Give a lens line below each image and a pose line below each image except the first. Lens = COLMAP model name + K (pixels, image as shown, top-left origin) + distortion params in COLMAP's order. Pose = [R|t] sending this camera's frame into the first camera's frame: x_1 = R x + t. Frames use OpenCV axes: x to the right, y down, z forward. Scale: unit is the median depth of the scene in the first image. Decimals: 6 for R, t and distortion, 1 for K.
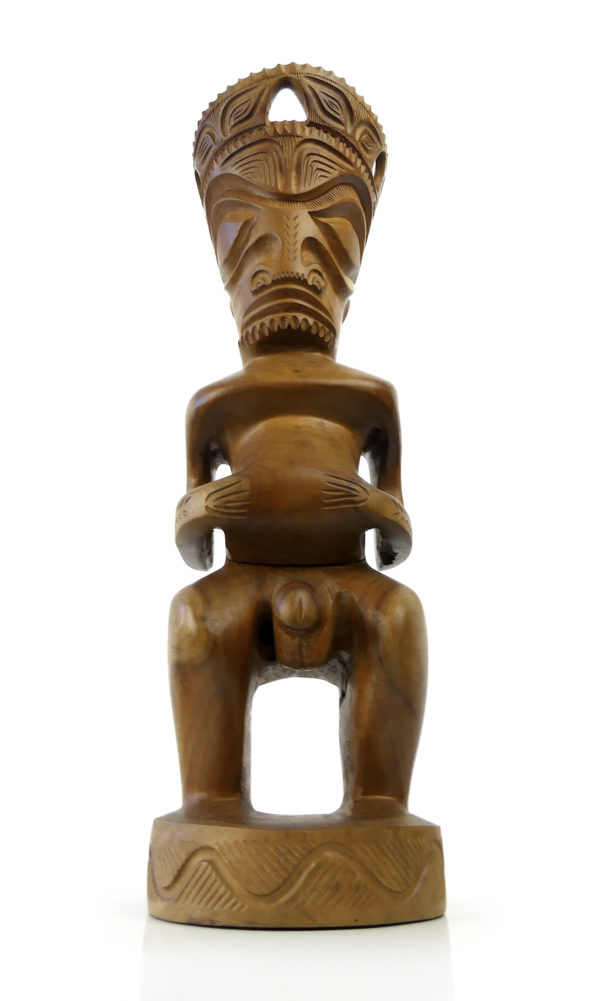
lens RADIAL K [[744.7, 0, 300.0], [0, 744.7, 500.5], [0, 0, 1]] dist [0.003532, -0.000400]
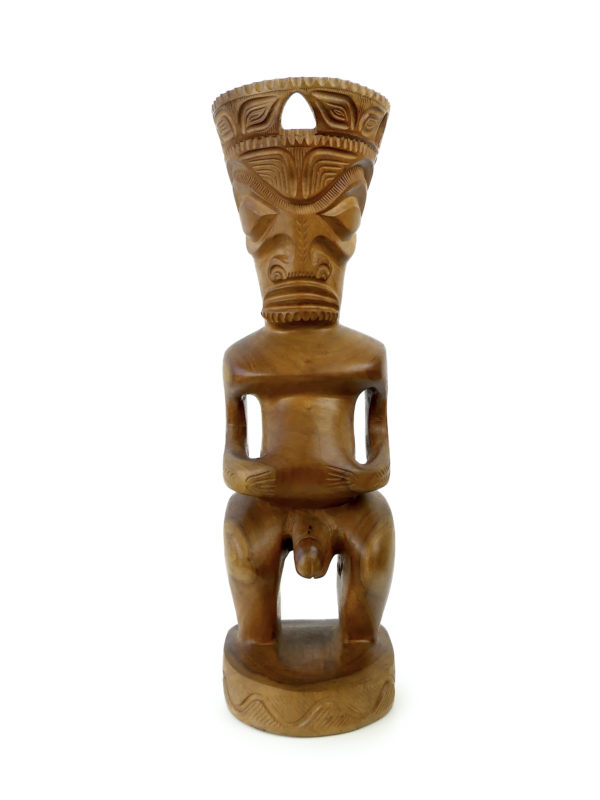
lens RADIAL K [[736.4, 0, 300.0], [0, 736.4, 400.0], [0, 0, 1]] dist [-0.000084, 0.005092]
pose [[0.999817, -0.001569, -0.019045, 0.006171], [0.009955, 0.893452, 0.449047, -0.660412], [0.016312, -0.449155, 0.893305, -0.181530]]
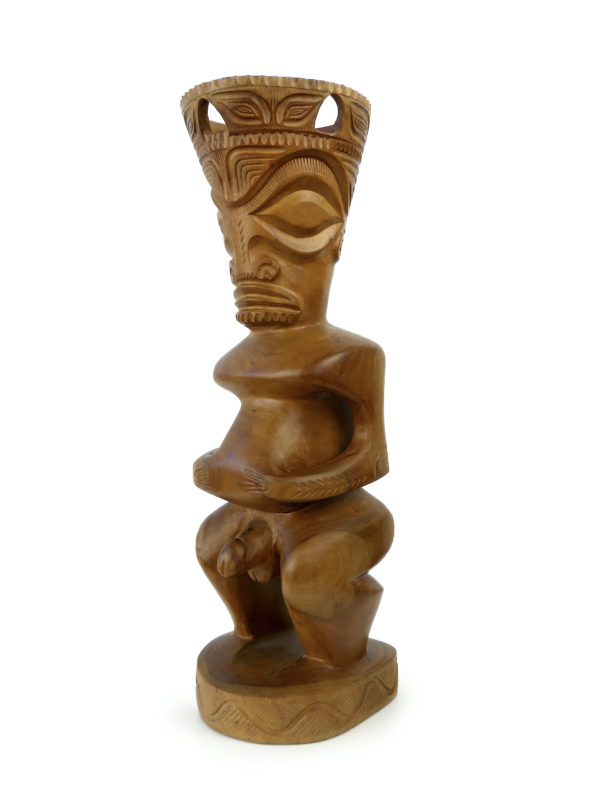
lens RADIAL K [[736.4, 0, 300.0], [0, 736.4, 400.0], [0, 0, 1]] dist [-0.000084, 0.005092]
pose [[0.755525, 0.052204, -0.653036, 0.860805], [0.250574, 0.897995, 0.361686, -0.533211], [0.605305, -0.436897, 0.665377, 0.152534]]
